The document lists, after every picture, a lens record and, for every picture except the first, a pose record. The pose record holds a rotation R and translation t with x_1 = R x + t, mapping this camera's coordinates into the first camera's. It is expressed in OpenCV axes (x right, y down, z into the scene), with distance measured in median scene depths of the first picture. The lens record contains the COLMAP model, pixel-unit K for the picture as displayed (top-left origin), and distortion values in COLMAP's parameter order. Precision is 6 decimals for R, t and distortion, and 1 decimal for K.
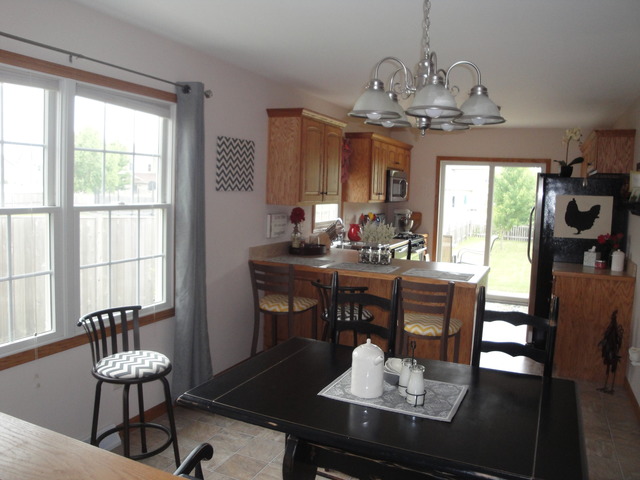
lens RADIAL K [[517.0, 0, 318.9], [0, 517.0, 237.6], [0, 0, 1]] dist [-0.134483, 0.064613]
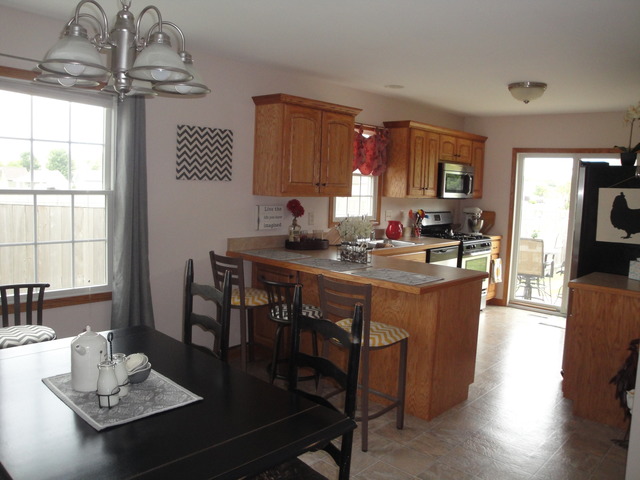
lens RADIAL K [[517.0, 0, 321.5], [0, 517.0, 236.5], [0, 0, 1]] dist [-0.134483, 0.064613]
pose [[0.946406, 0.034290, -0.321154, 0.341476], [-0.036746, 0.999323, -0.001585, 0.010208], [0.320882, 0.013301, 0.947026, 0.126525]]
